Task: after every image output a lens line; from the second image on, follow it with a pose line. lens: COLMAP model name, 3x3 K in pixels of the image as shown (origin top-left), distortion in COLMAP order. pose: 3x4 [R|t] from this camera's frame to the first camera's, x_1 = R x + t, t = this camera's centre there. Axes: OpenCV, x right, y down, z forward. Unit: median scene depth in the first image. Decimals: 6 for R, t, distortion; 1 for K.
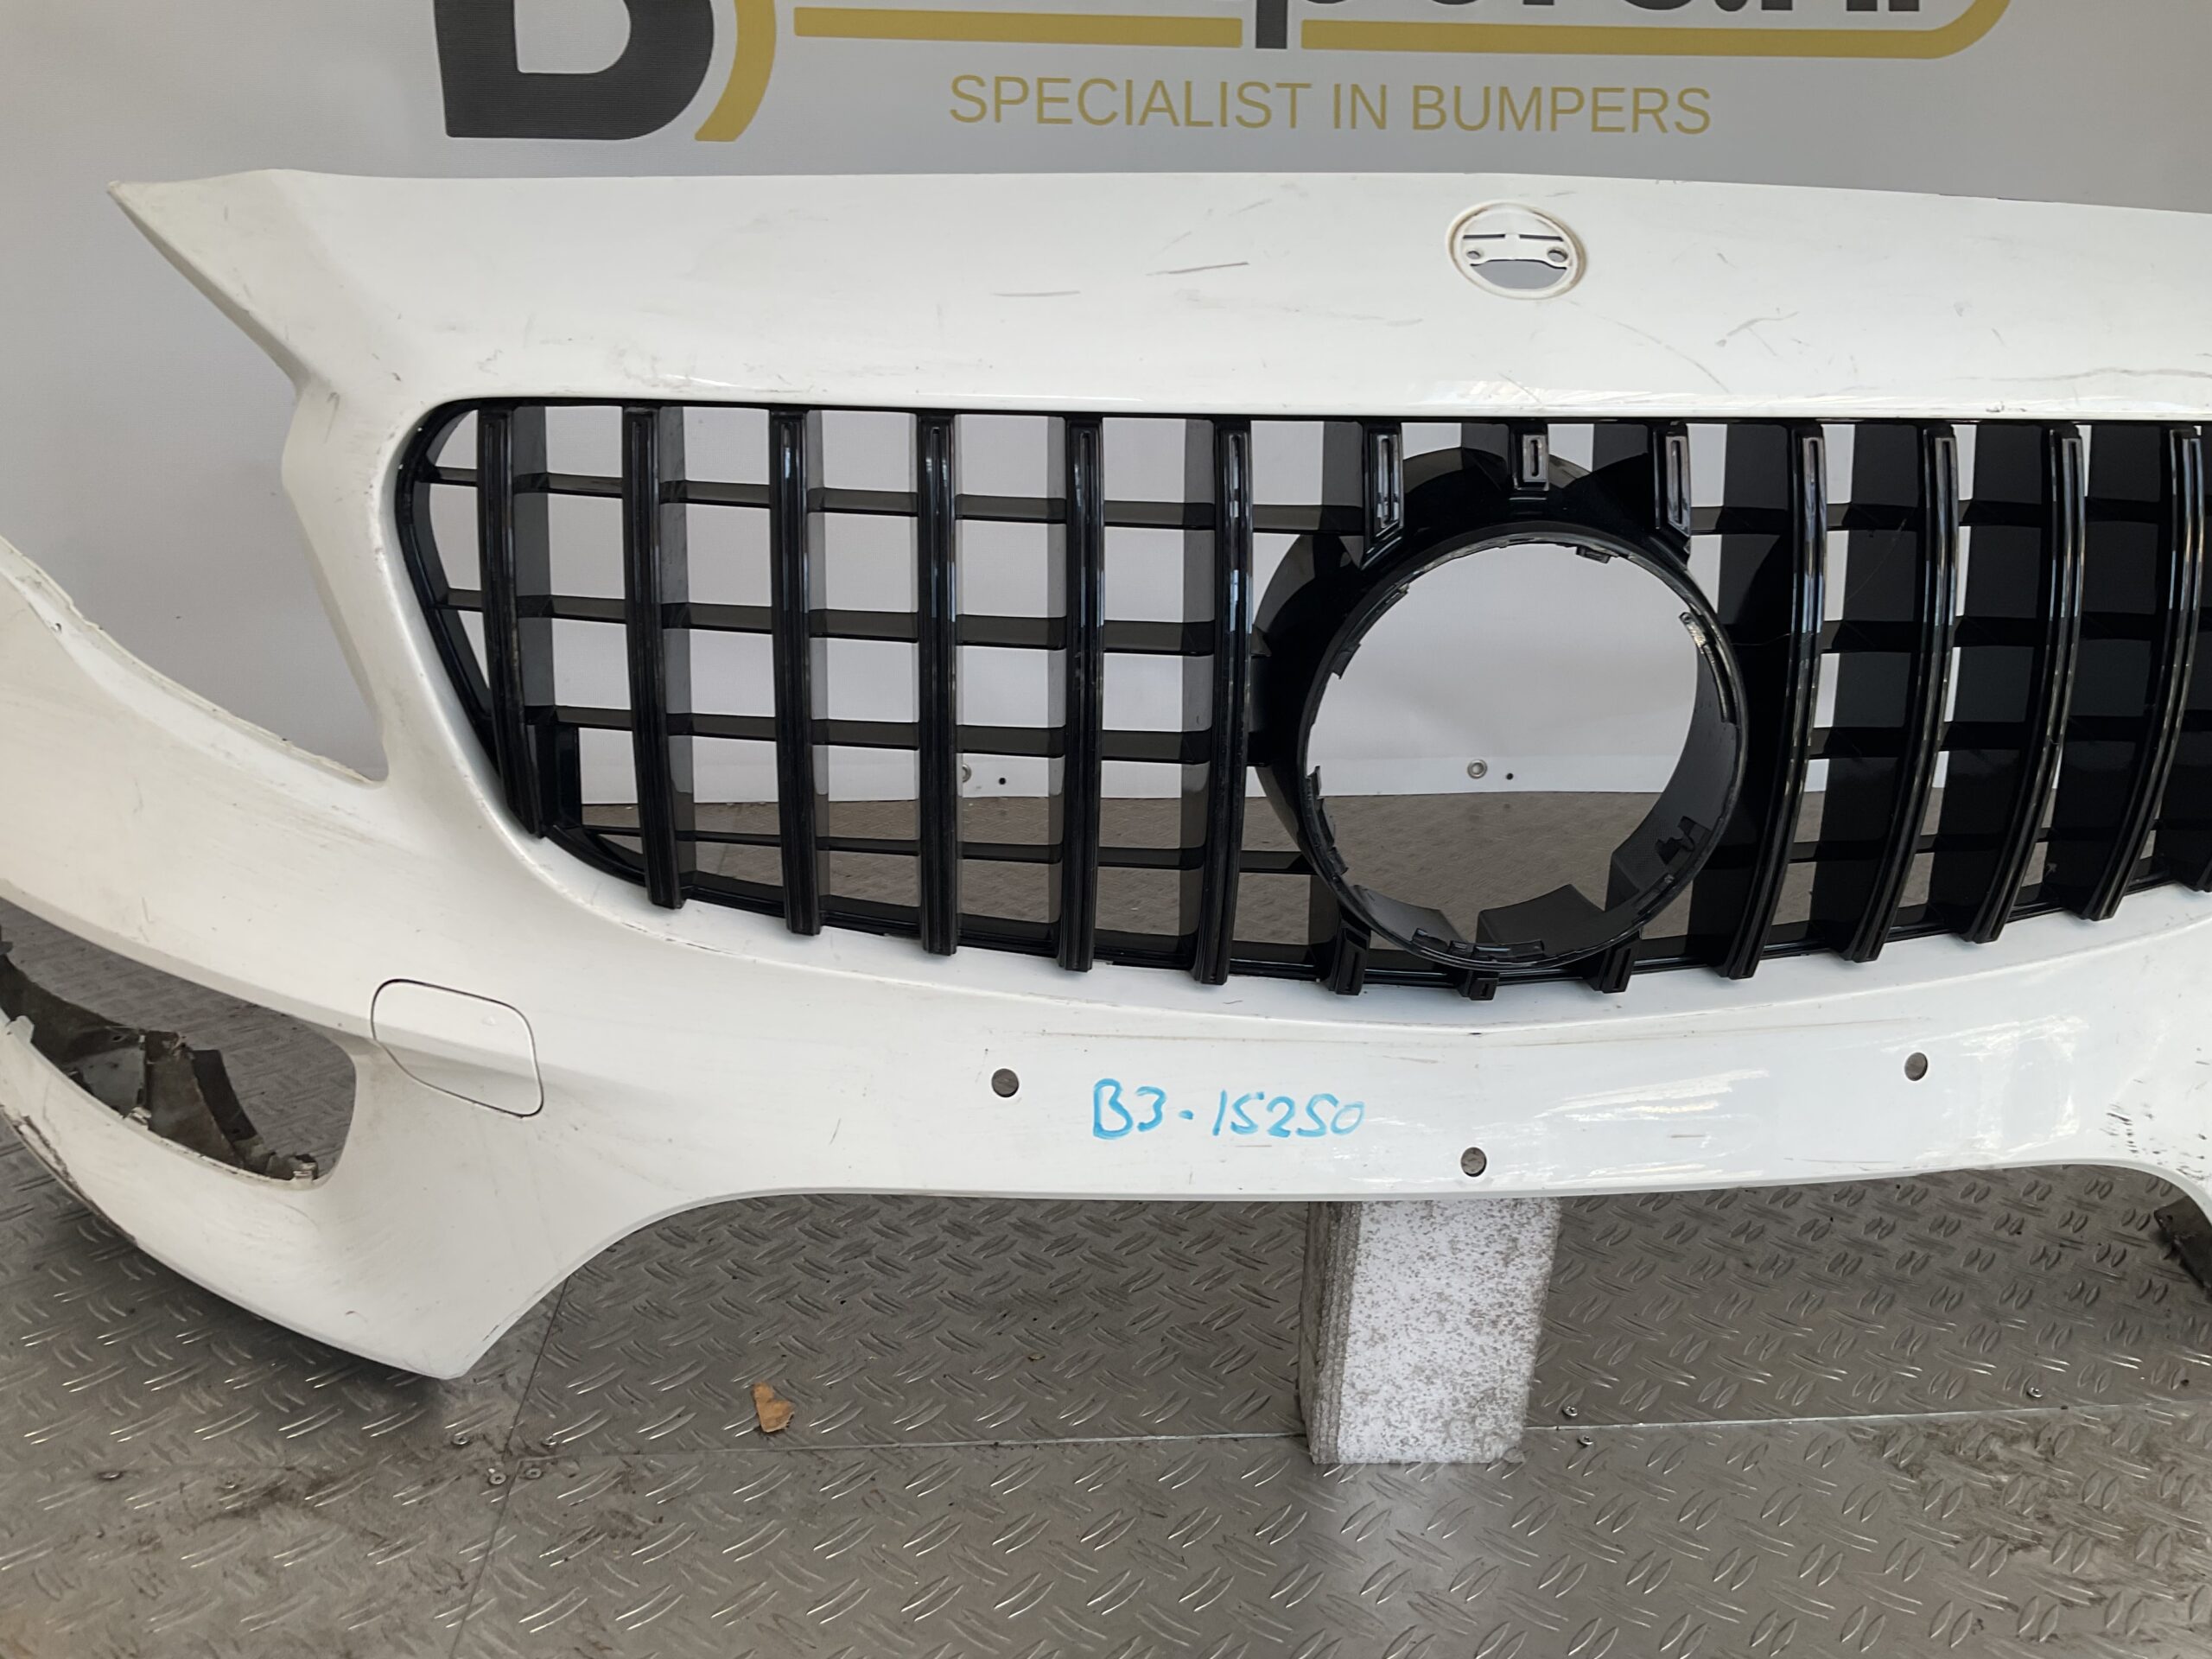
lens RADIAL K [[1833.0, 0, 1104.0], [0, 1833.0, 824.1], [0, 0, 1]] dist [0.081963, -0.157282]
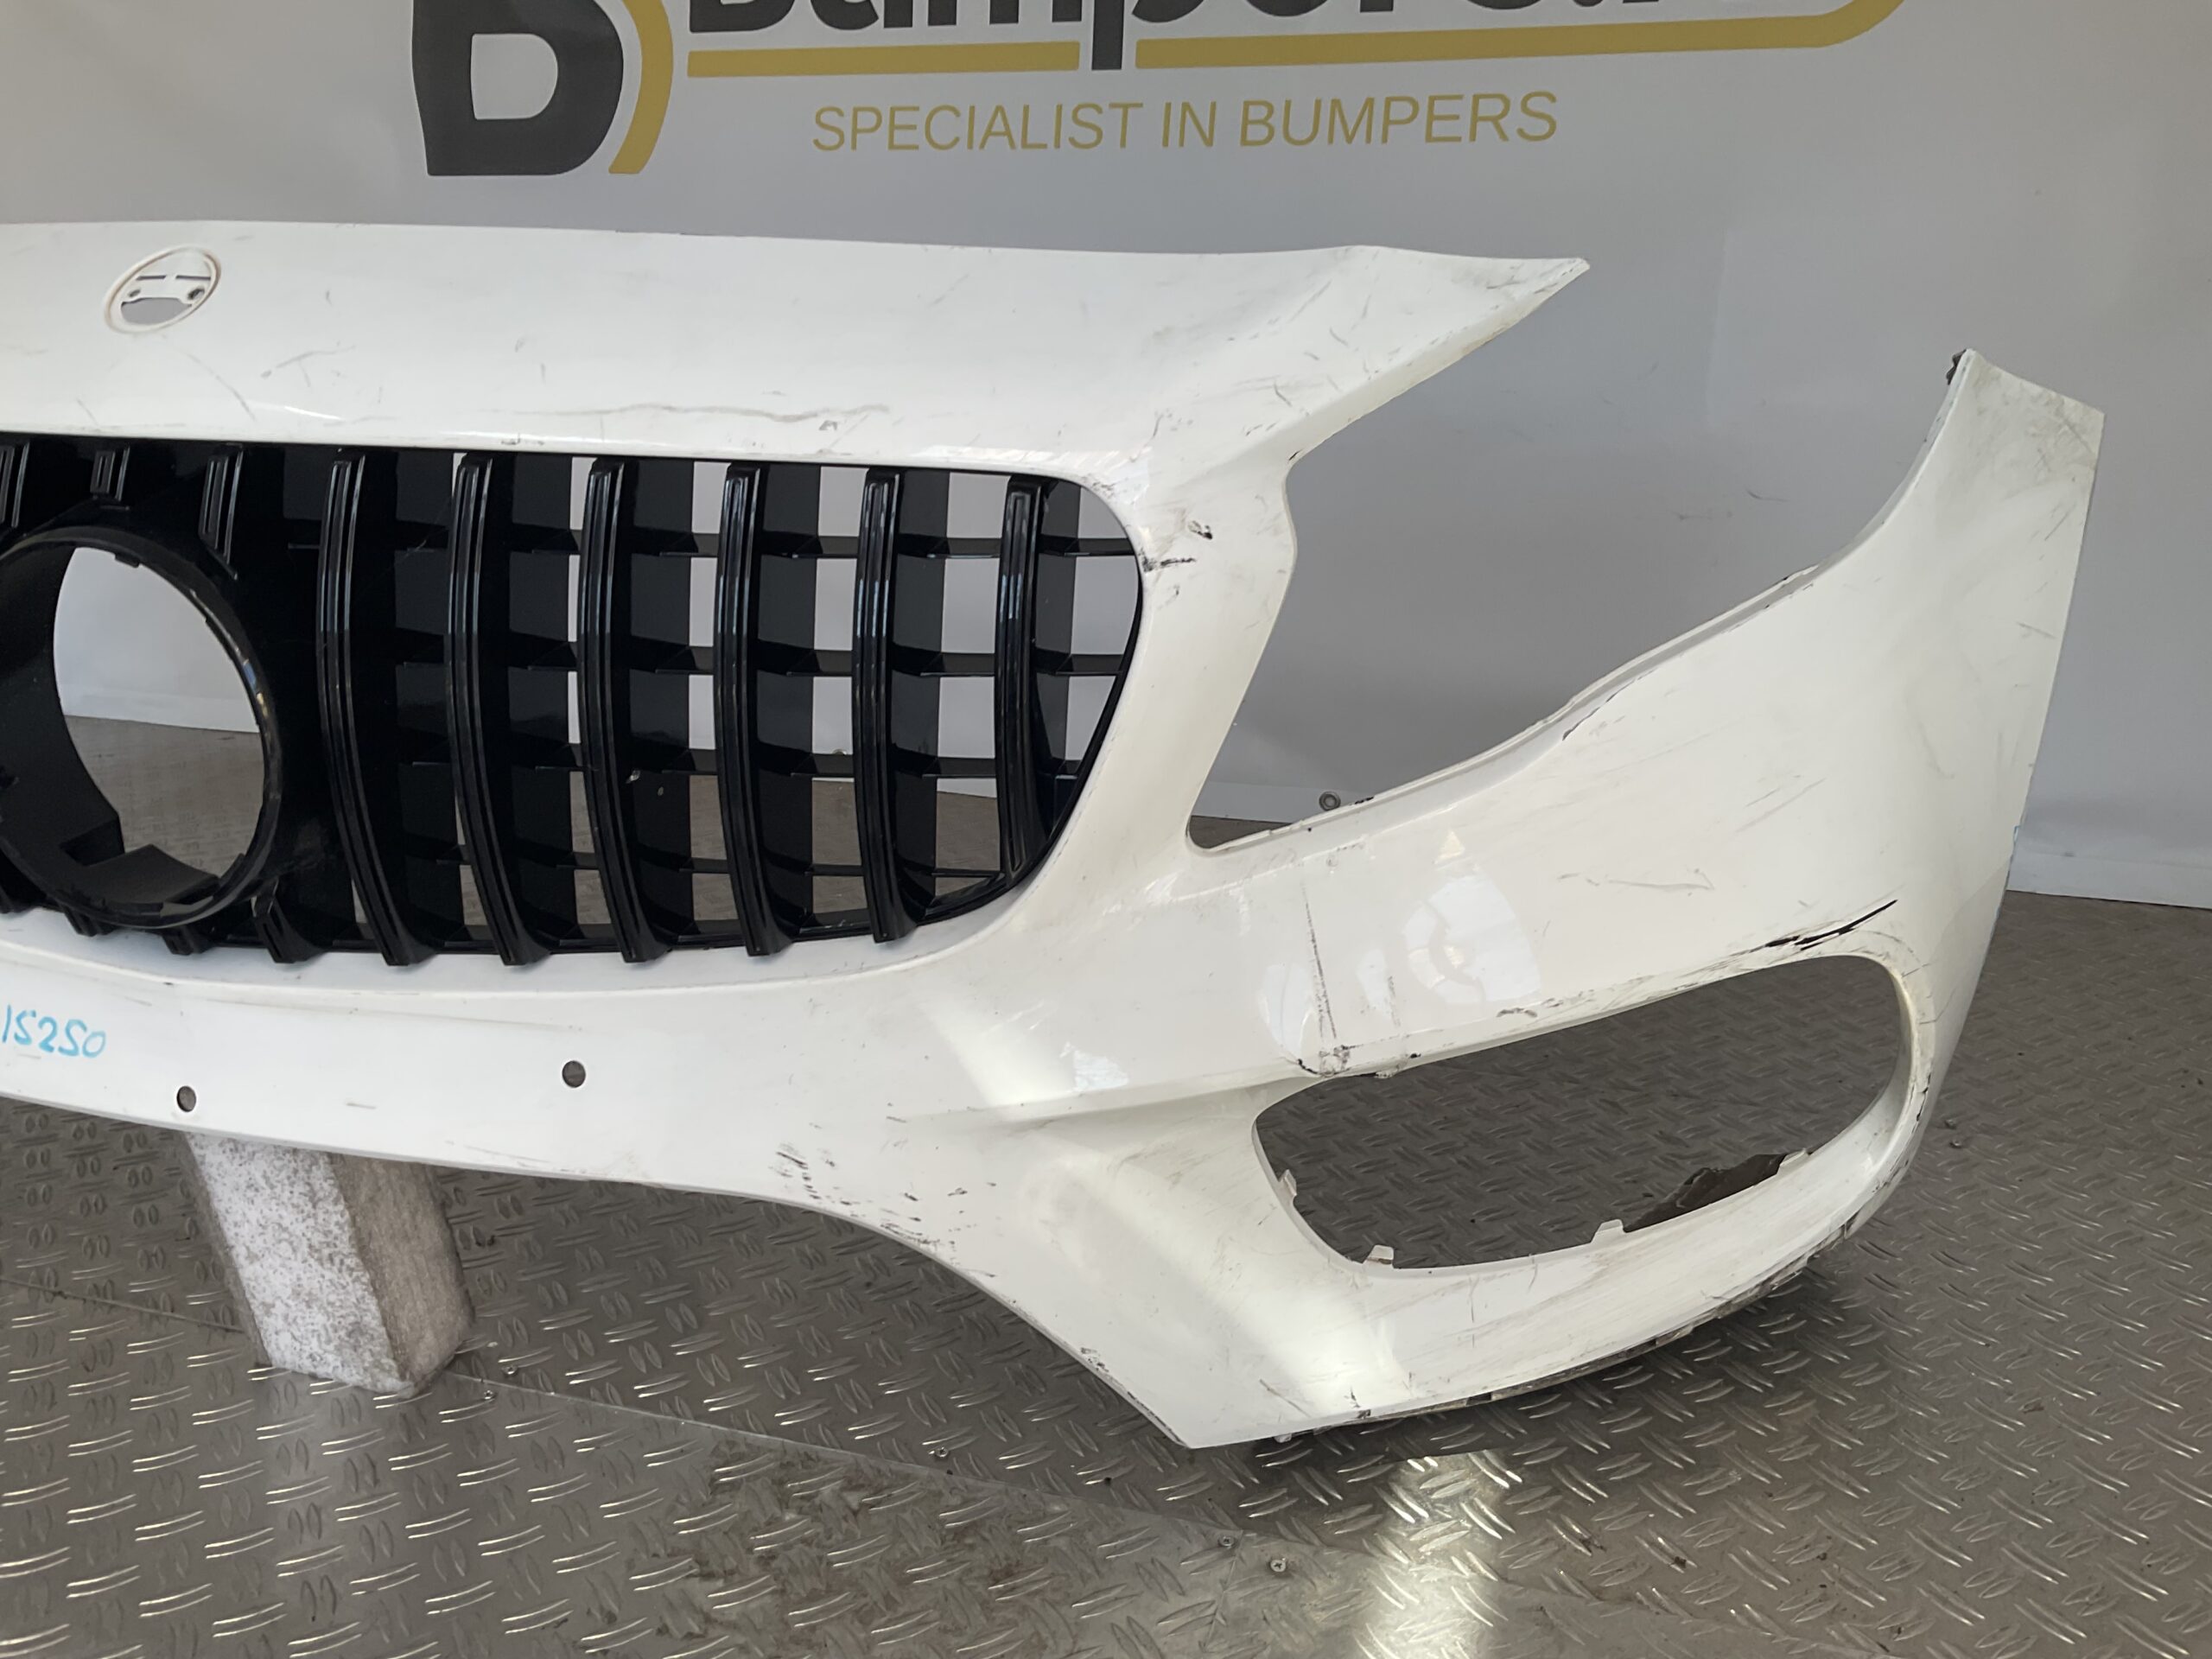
lens RADIAL K [[1833.0, 0, 1102.0], [0, 1833.0, 829.5], [0, 0, 1]] dist [0.081963, -0.157282]
pose [[0.931531, 0.100129, -0.349605, 1.003422], [-0.100042, 0.994814, 0.018358, -0.051112], [0.349630, 0.017874, 0.936717, 0.125432]]
